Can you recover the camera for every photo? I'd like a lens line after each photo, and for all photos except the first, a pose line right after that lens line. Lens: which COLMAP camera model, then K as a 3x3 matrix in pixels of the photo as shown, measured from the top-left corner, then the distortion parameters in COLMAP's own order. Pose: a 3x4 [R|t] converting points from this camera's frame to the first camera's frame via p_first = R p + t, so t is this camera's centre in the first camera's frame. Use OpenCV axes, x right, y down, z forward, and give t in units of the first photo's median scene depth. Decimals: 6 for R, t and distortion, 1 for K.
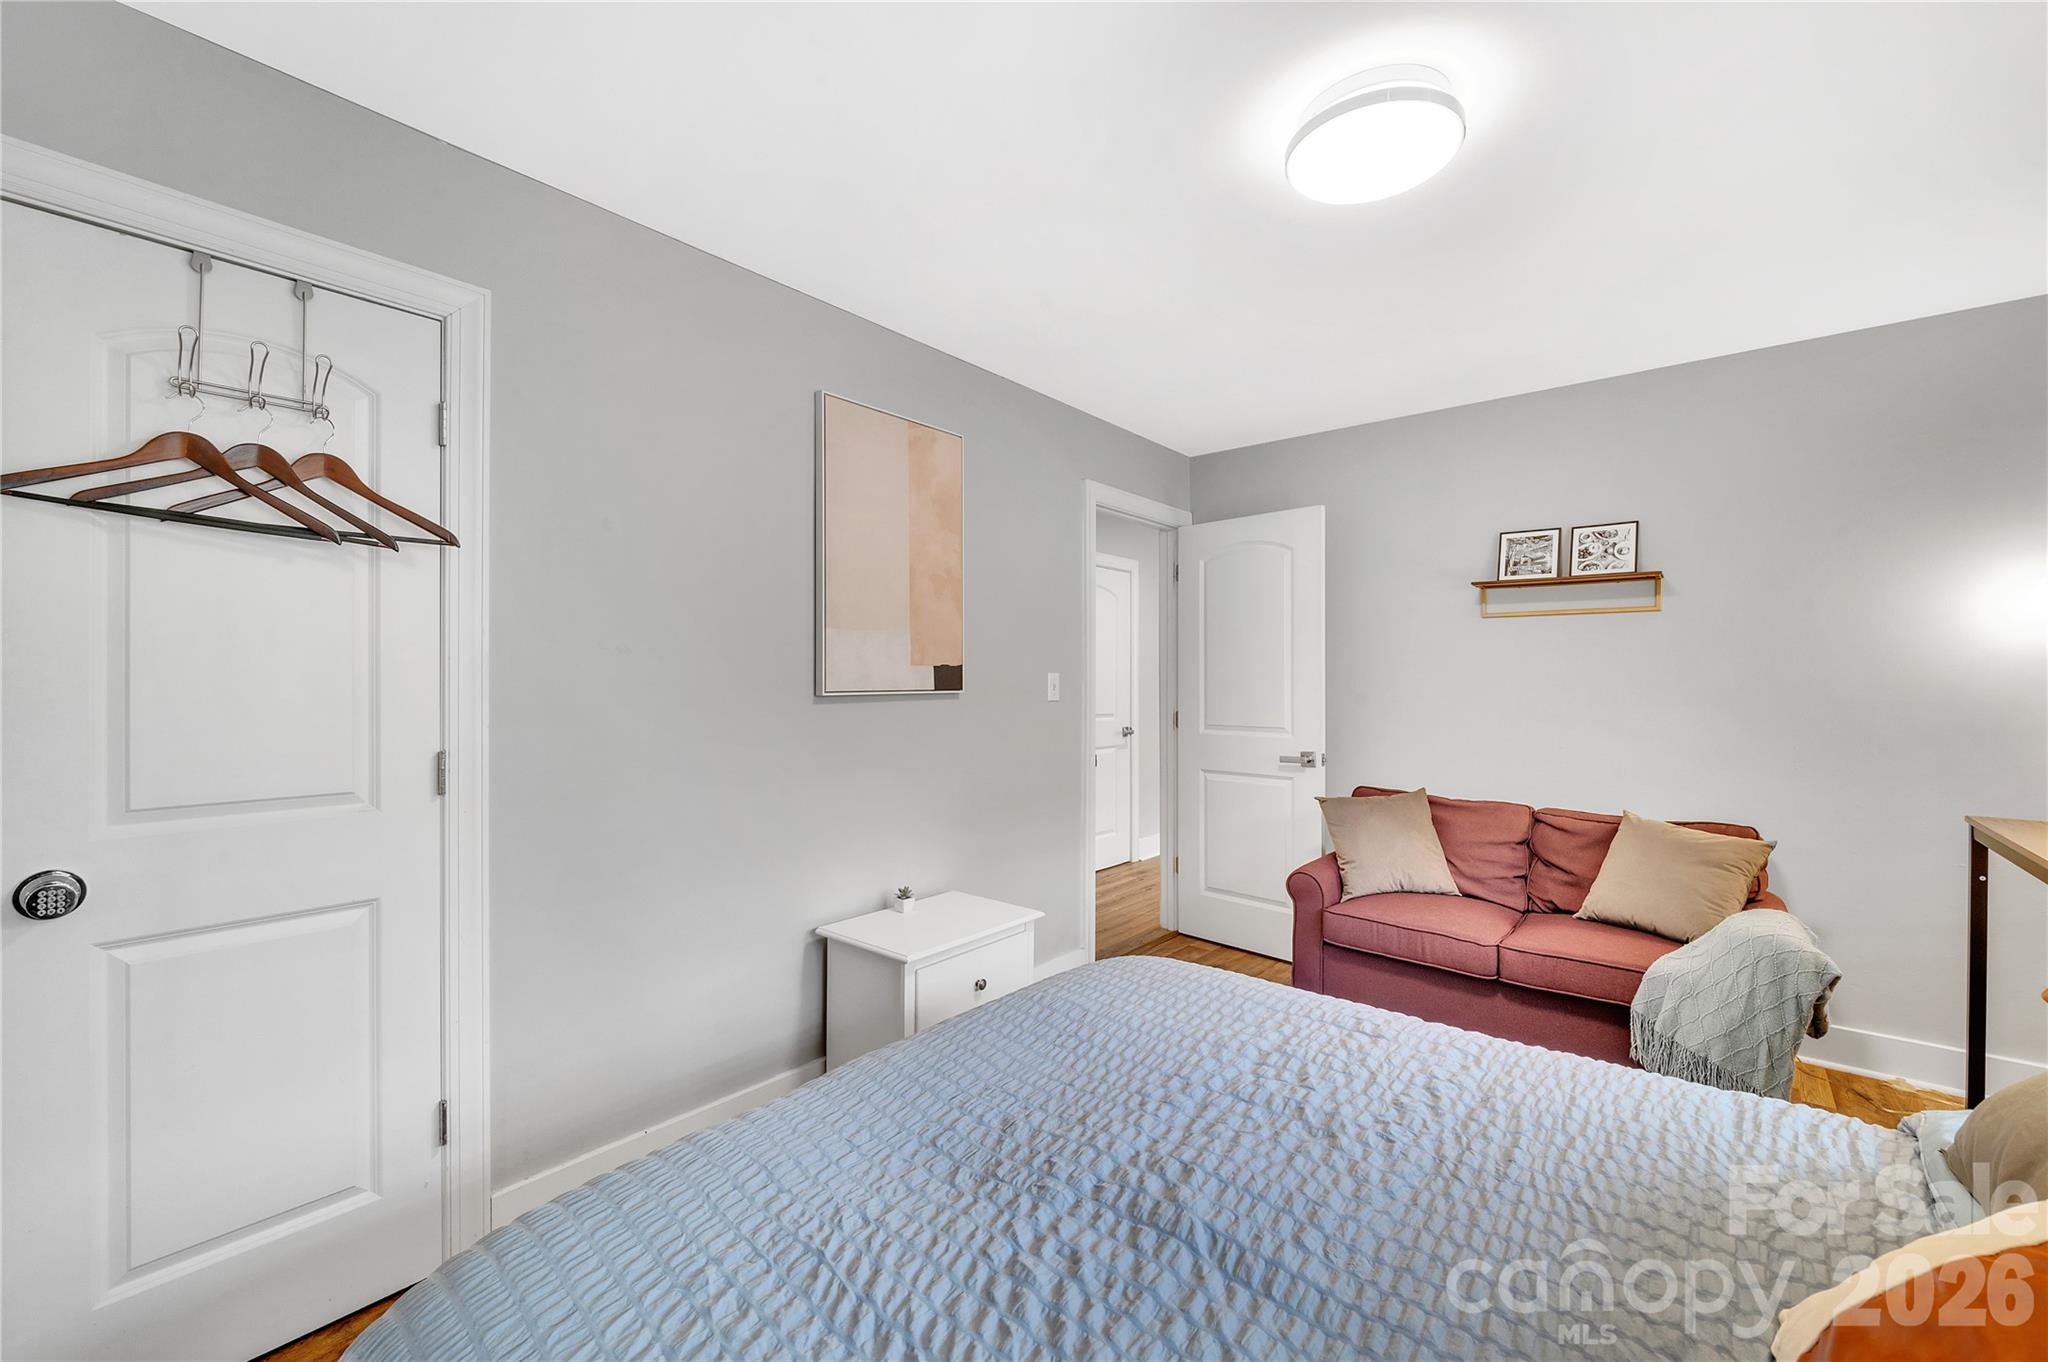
lens RADIAL K [[833.5, 0, 1023.6], [0, 833.5, 682.2], [0, 0, 1]] dist [0.000302, 0.000018]
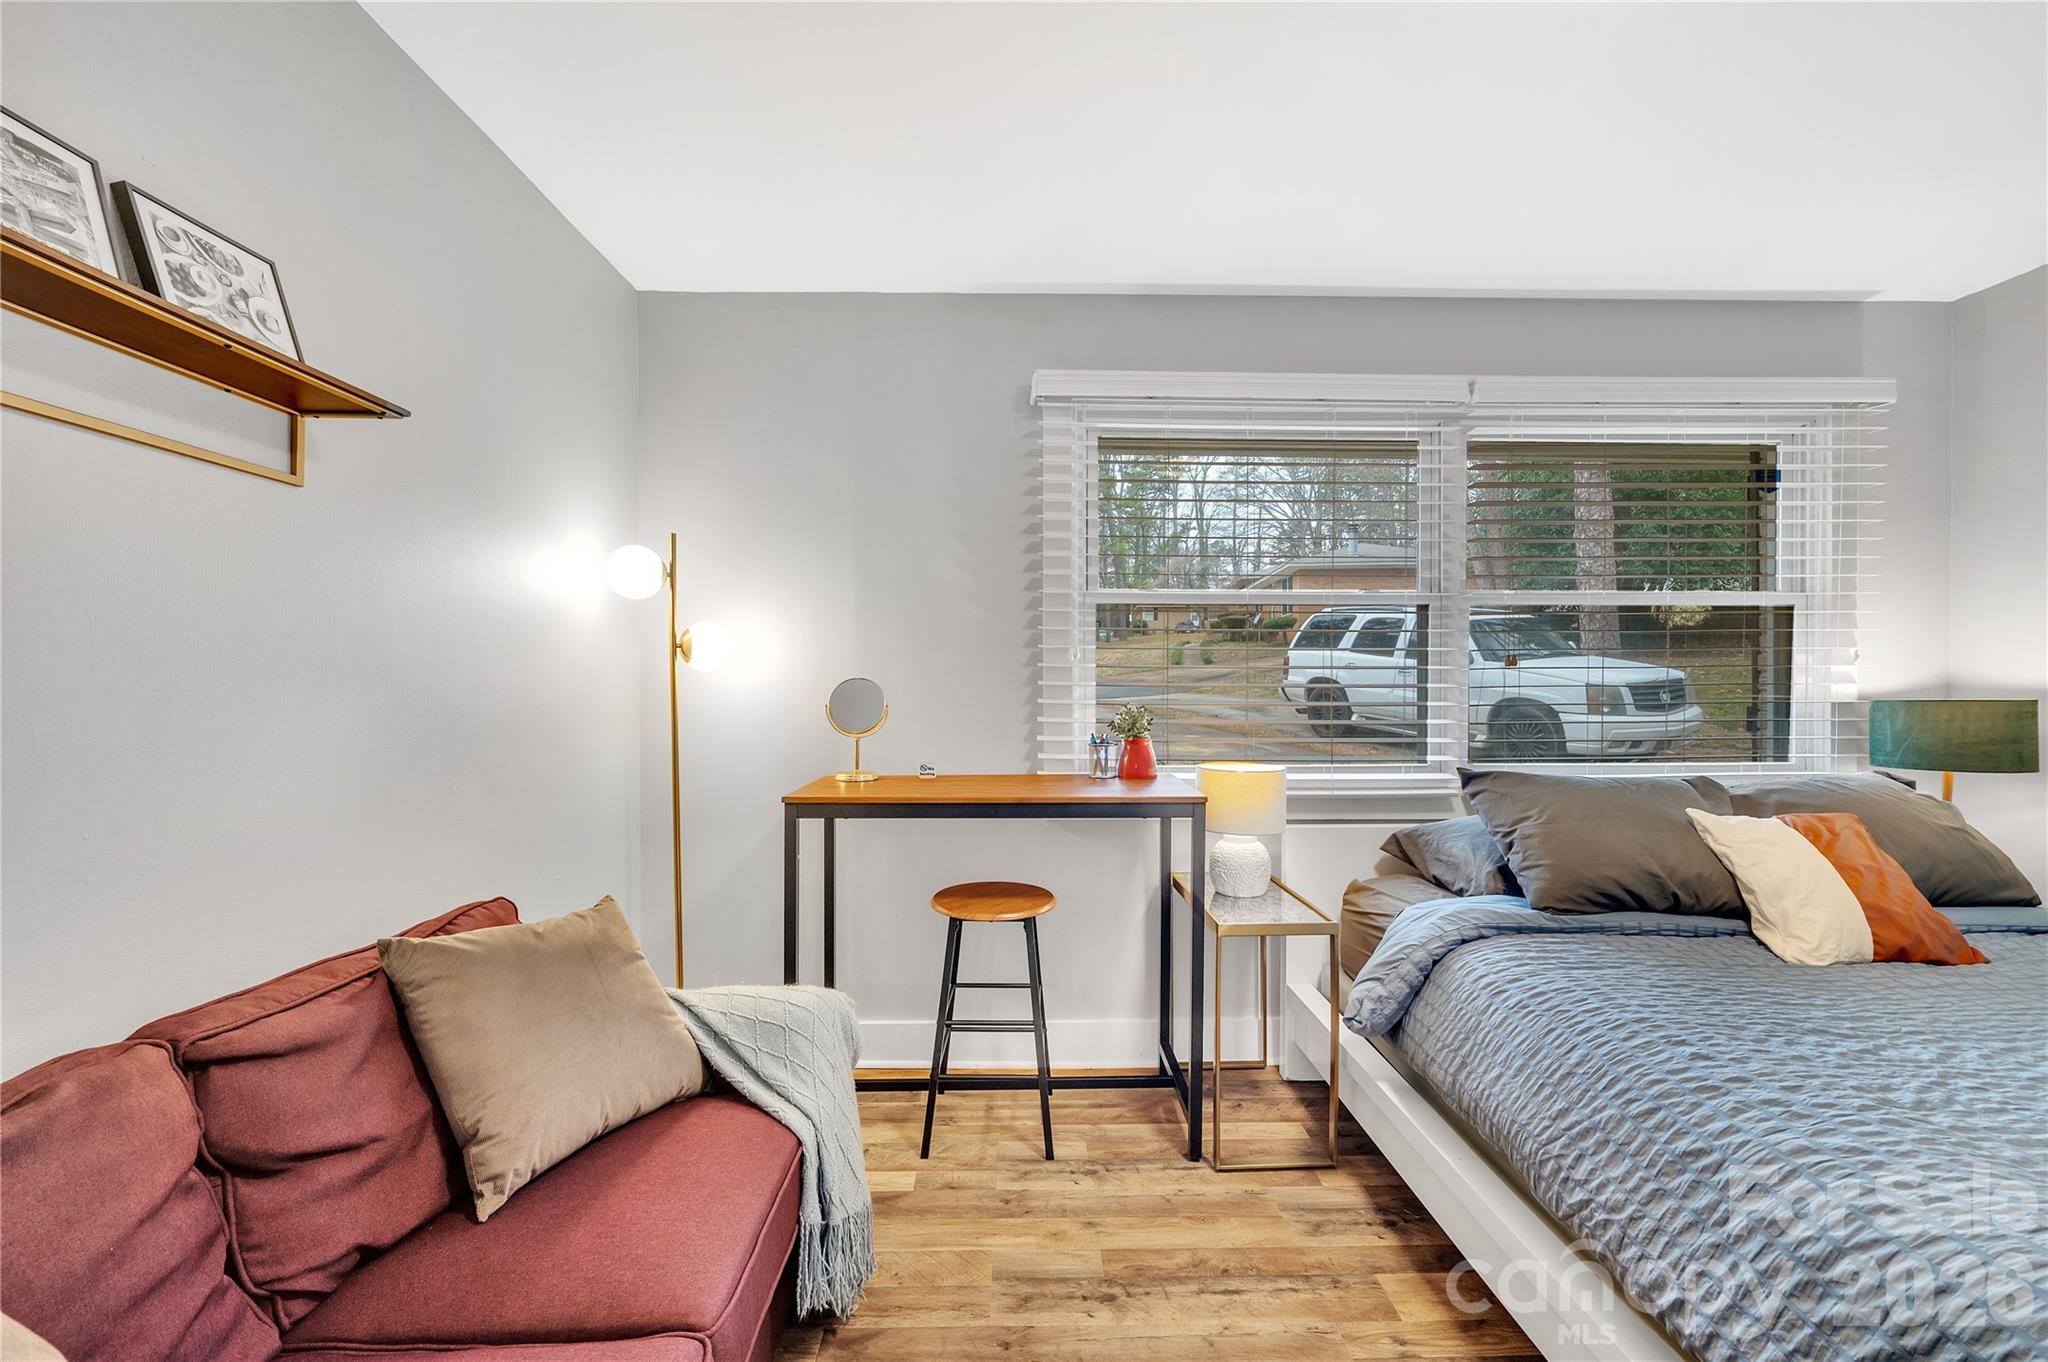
lens RADIAL K [[833.5, 0, 1023.4], [0, 833.5, 682.9], [0, 0, 1]] dist [0.000302, 0.000018]
pose [[-0.656410, -0.000989, 0.754404, 0.168816], [-0.000958, 0.999999, 0.000477, 0.018483], [-0.754404, -0.000409, -0.656411, 0.985447]]
